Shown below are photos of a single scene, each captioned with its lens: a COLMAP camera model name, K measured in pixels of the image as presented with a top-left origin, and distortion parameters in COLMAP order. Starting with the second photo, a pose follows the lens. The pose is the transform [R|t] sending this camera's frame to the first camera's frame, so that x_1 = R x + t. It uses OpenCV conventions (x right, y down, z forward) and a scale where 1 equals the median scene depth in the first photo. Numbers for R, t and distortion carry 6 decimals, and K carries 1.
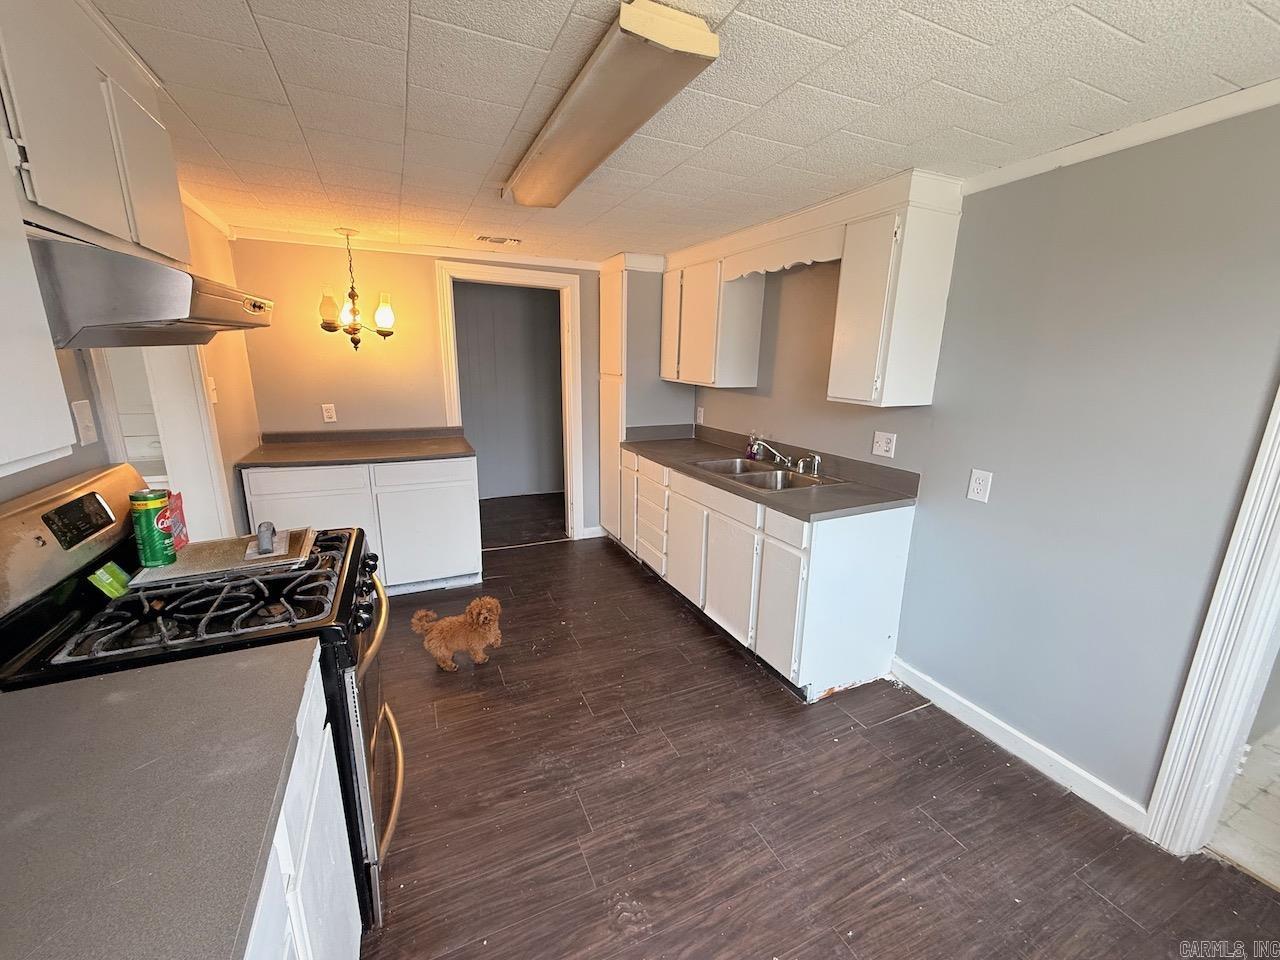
lens RADIAL K [[509.0, 0, 635.8], [0, 509.0, 478.3], [0, 0, 1]] dist [0.001244, 0.000058]
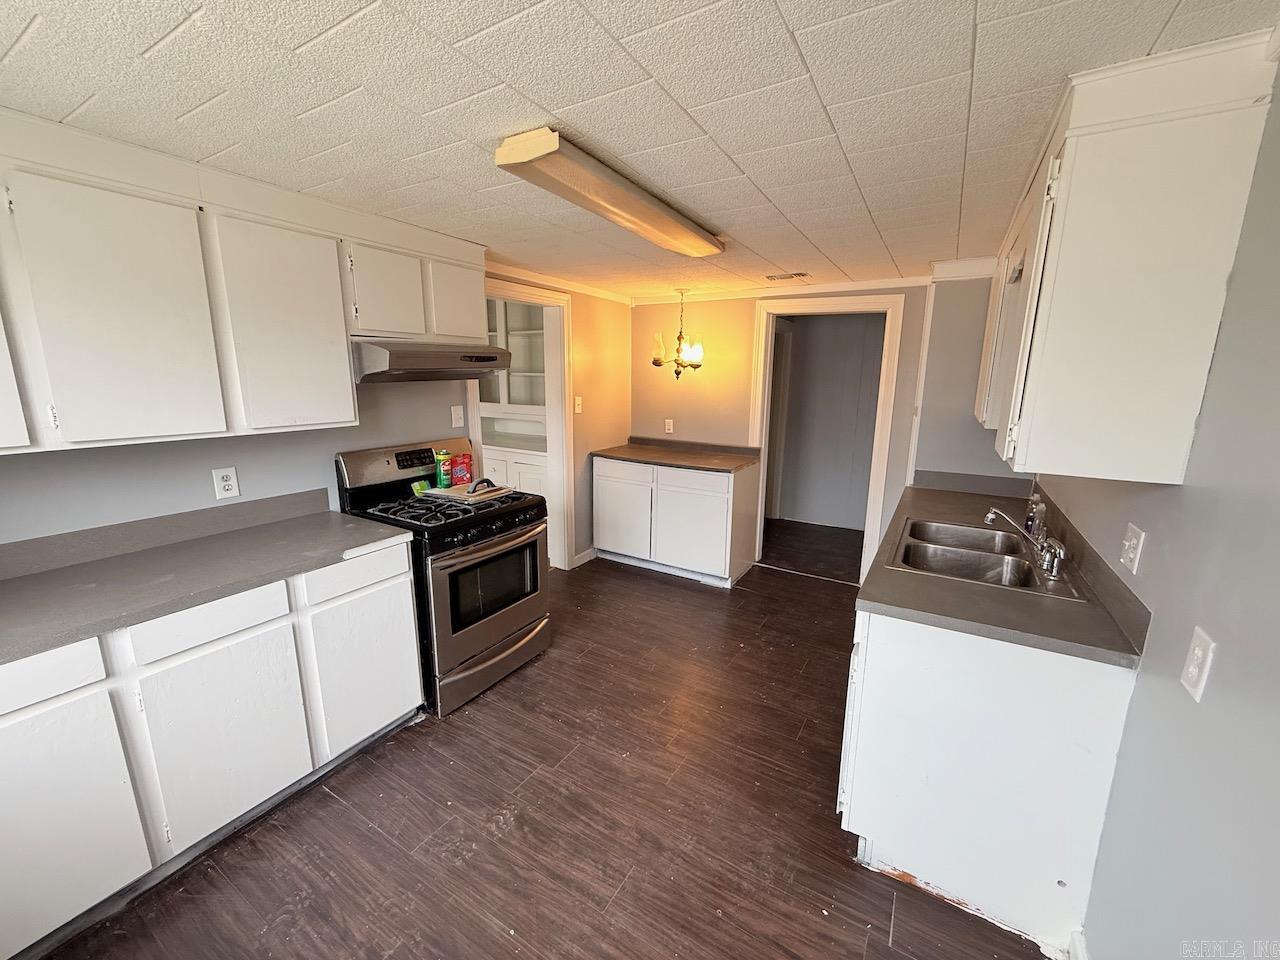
lens RADIAL K [[509.0, 0, 635.8], [0, 509.0, 478.3], [0, 0, 1]] dist [0.001244, 0.000058]
pose [[0.566714, 0.153976, -0.809399, 0.879779], [-0.192663, 0.979912, 0.051518, -0.092486], [0.801072, 0.126745, 0.584995, 0.337367]]
